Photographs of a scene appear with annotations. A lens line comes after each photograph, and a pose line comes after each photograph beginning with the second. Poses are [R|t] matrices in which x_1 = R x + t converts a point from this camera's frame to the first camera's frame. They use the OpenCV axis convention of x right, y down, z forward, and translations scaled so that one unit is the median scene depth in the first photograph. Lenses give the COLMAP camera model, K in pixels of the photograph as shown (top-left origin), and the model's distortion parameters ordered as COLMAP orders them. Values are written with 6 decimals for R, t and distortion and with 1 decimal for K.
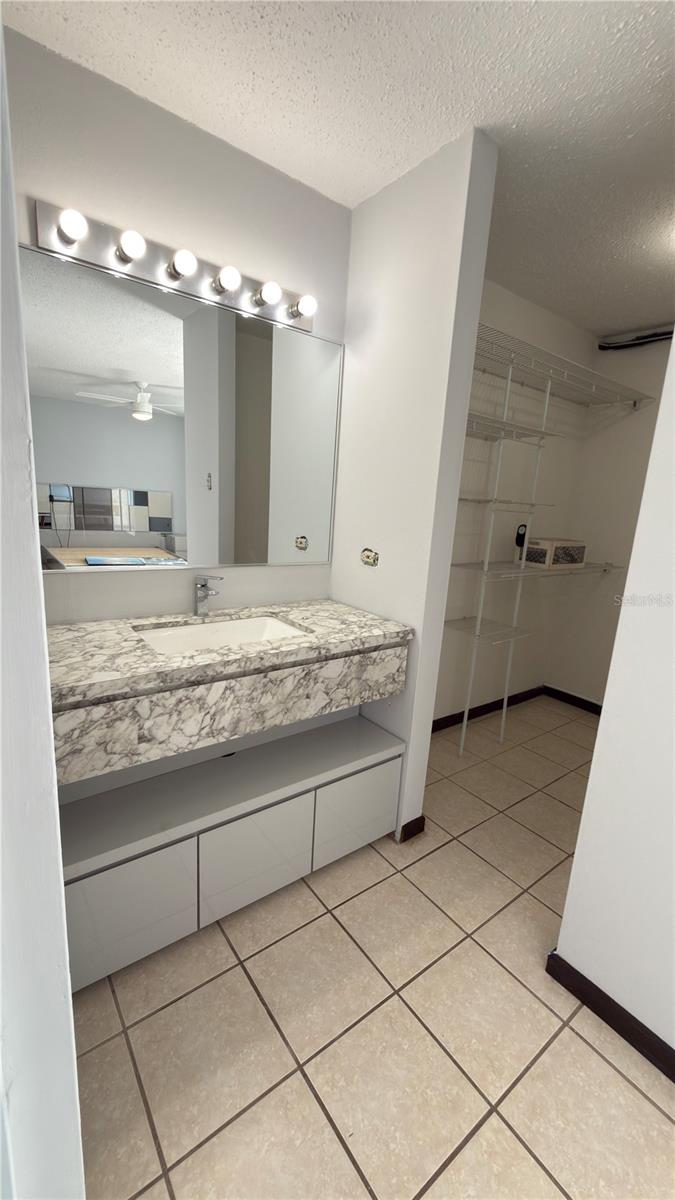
lens RADIAL K [[481.1, 0, 339.8], [0, 481.1, 602.0], [0, 0, 1]] dist [-0.000658, -0.000207]
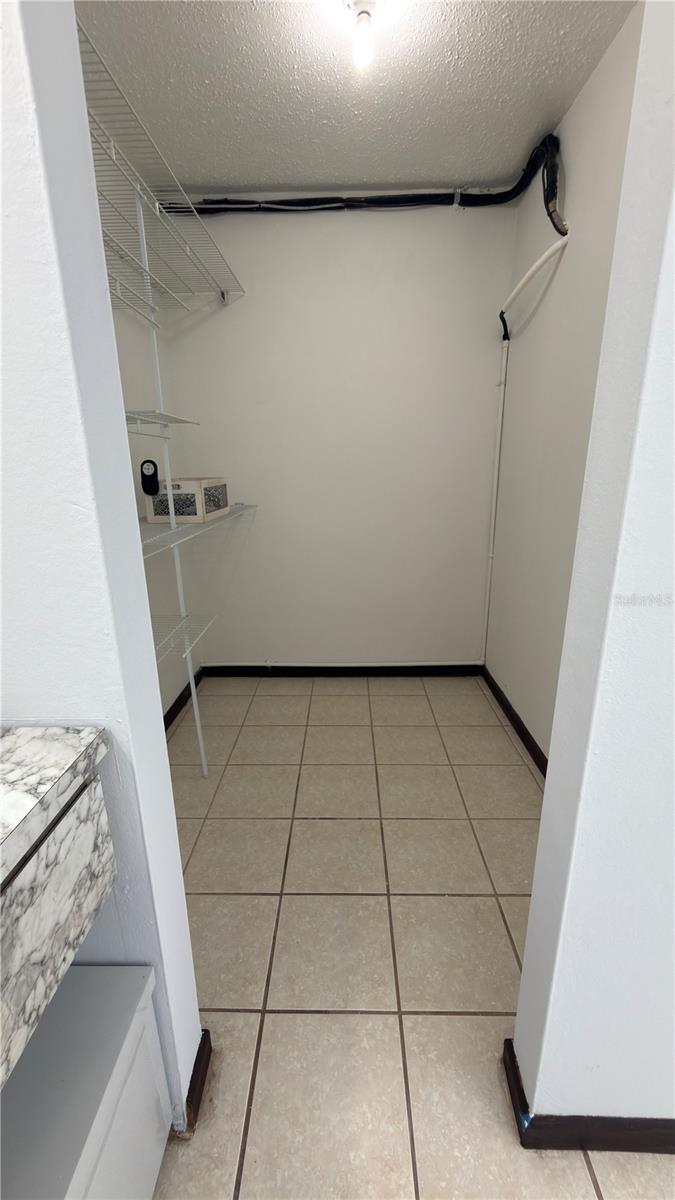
lens RADIAL K [[481.1, 0, 339.8], [0, 481.1, 602.0], [0, 0, 1]] dist [-0.000658, -0.000207]
pose [[0.614208, -0.288046, 0.734696, 0.011504], [0.216544, 0.956786, 0.194088, -0.050215], [-0.758852, 0.039883, 0.650040, 0.408350]]
